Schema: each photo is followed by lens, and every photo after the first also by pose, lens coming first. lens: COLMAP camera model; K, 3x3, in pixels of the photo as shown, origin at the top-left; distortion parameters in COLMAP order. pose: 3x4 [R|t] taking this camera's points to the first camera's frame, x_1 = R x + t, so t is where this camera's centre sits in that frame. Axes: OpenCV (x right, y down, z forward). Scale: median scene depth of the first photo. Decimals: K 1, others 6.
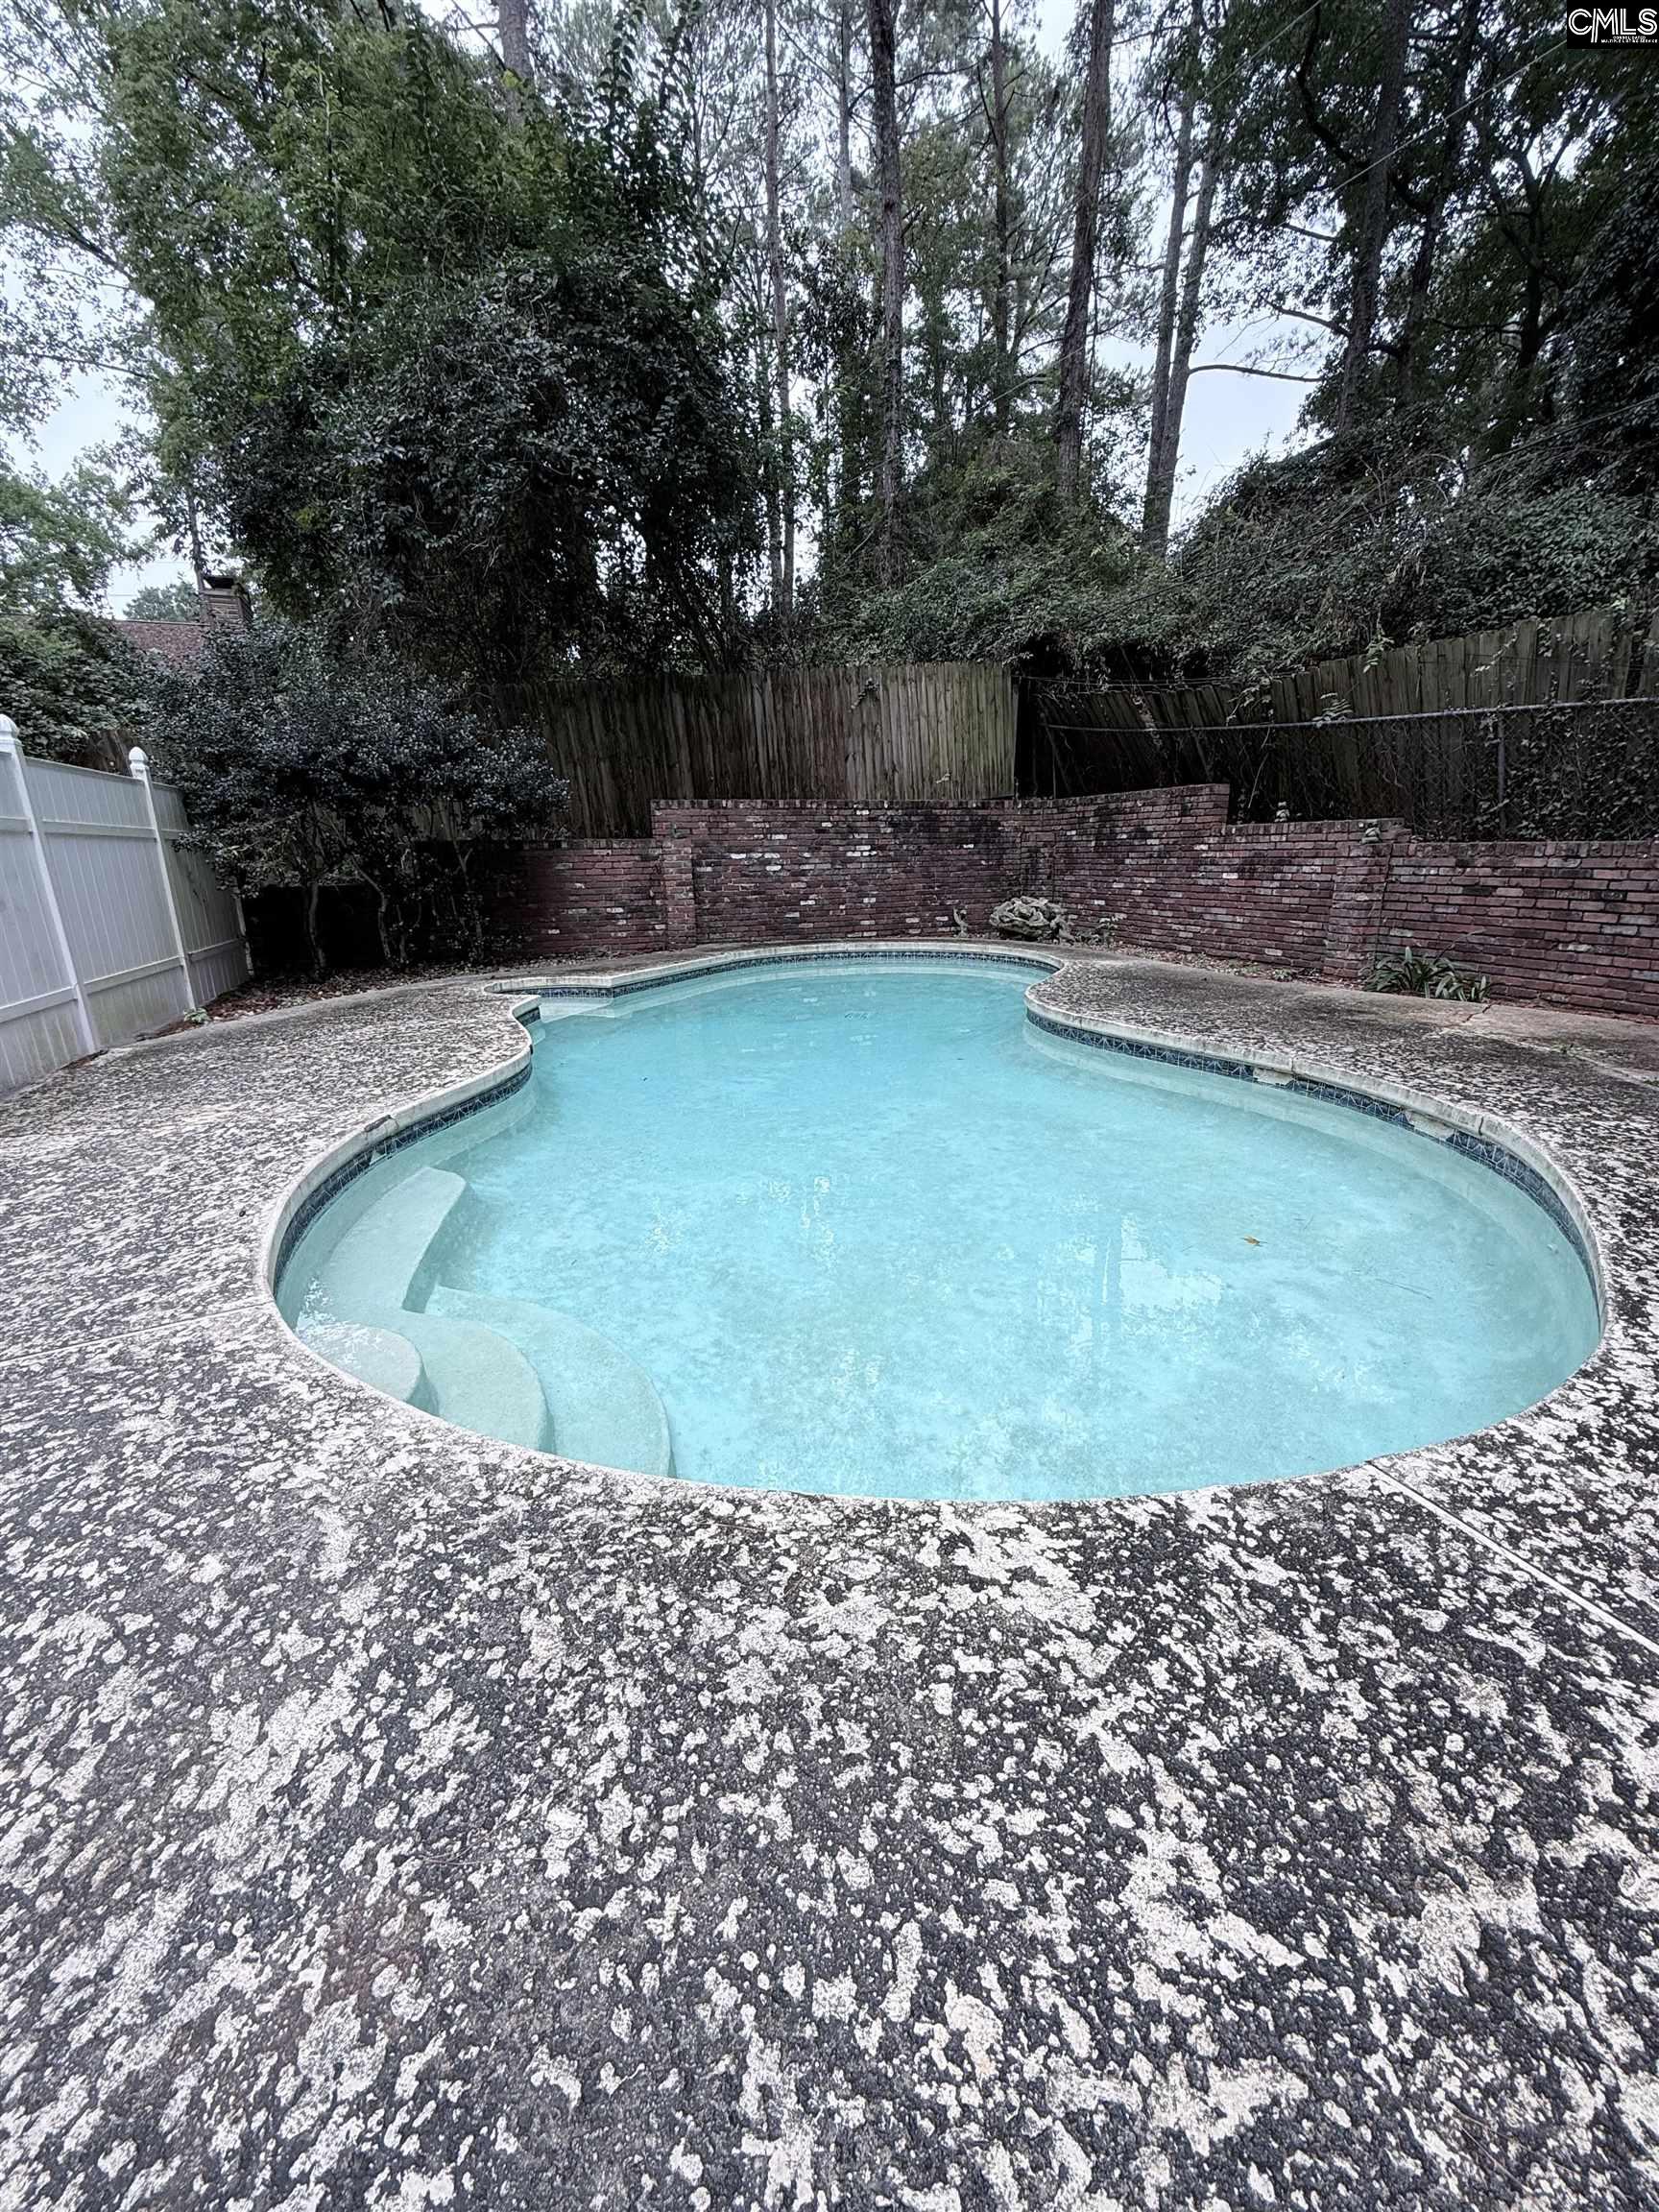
lens RADIAL K [[881.2, 0, 830.4], [0, 881.2, 1105.5], [0, 0, 1]] dist [0.000550, 0.000420]
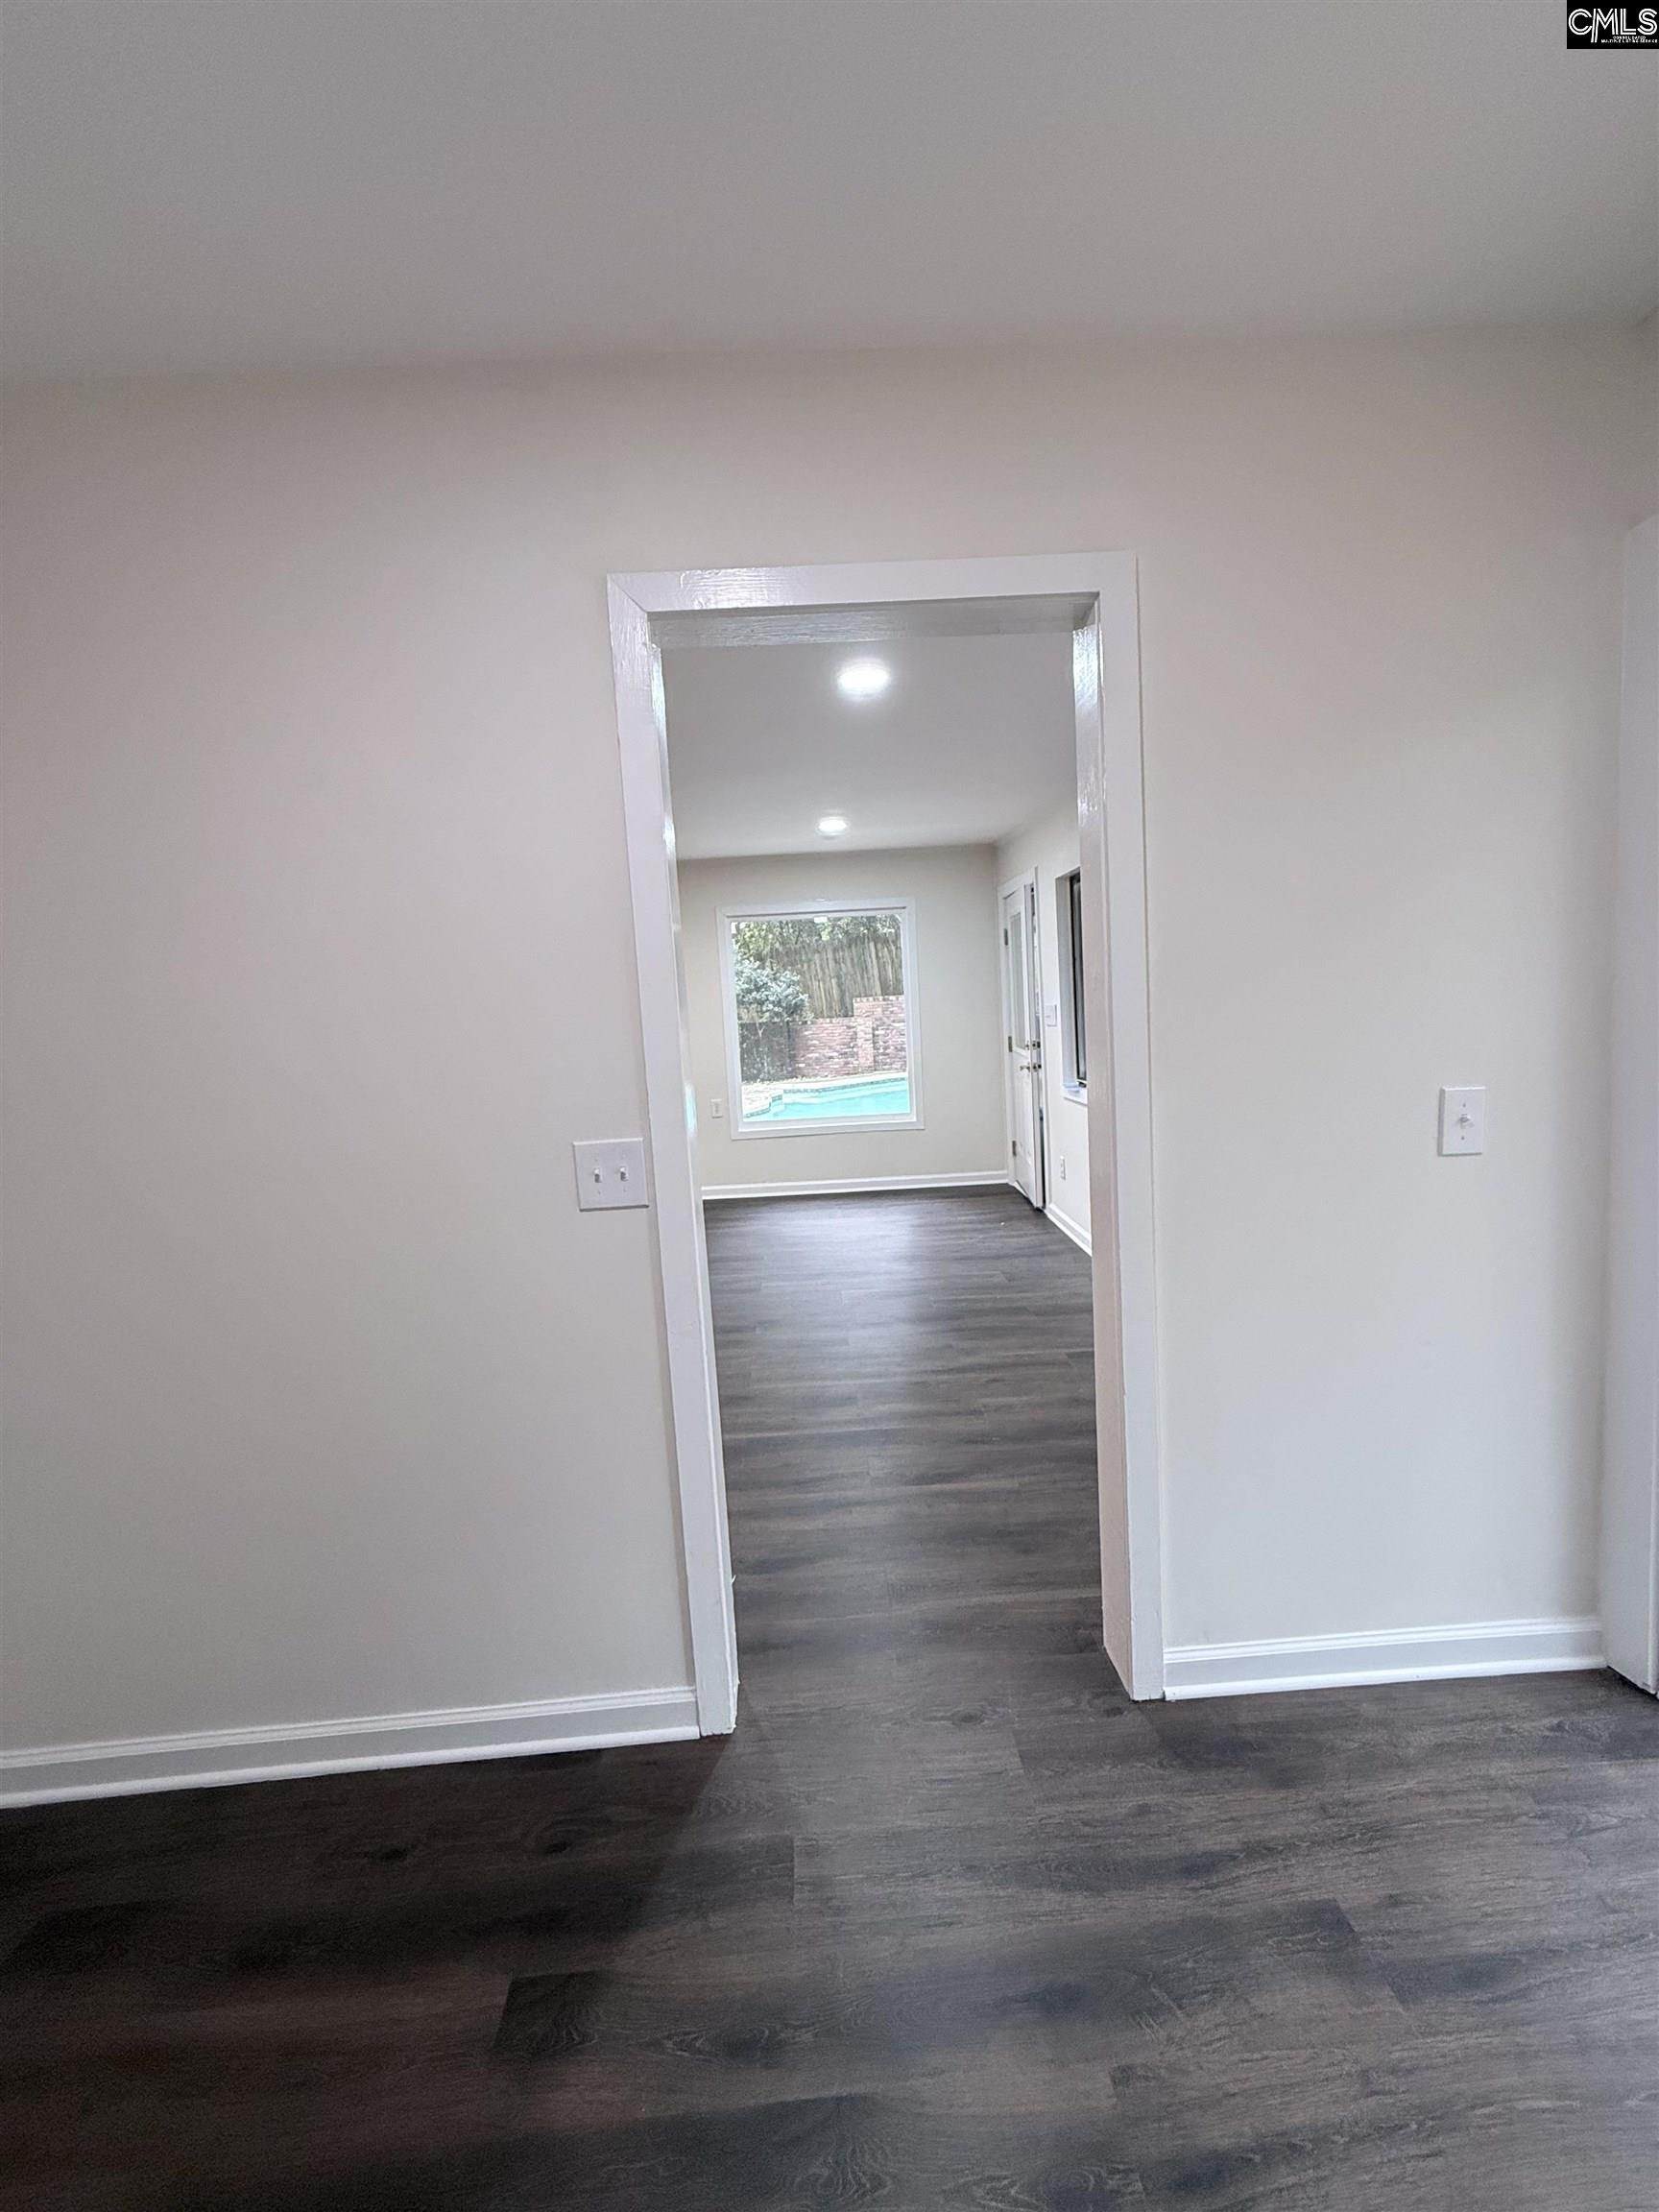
lens RADIAL K [[881.2, 0, 830.3], [0, 881.2, 1101.6], [0, 0, 1]] dist [0.000550, 0.000420]
pose [[0.943231, 0.002547, -0.332128, 0.472946], [-0.056846, 0.986454, -0.153876, 0.215098], [0.327237, 0.164021, 0.930598, -0.942079]]
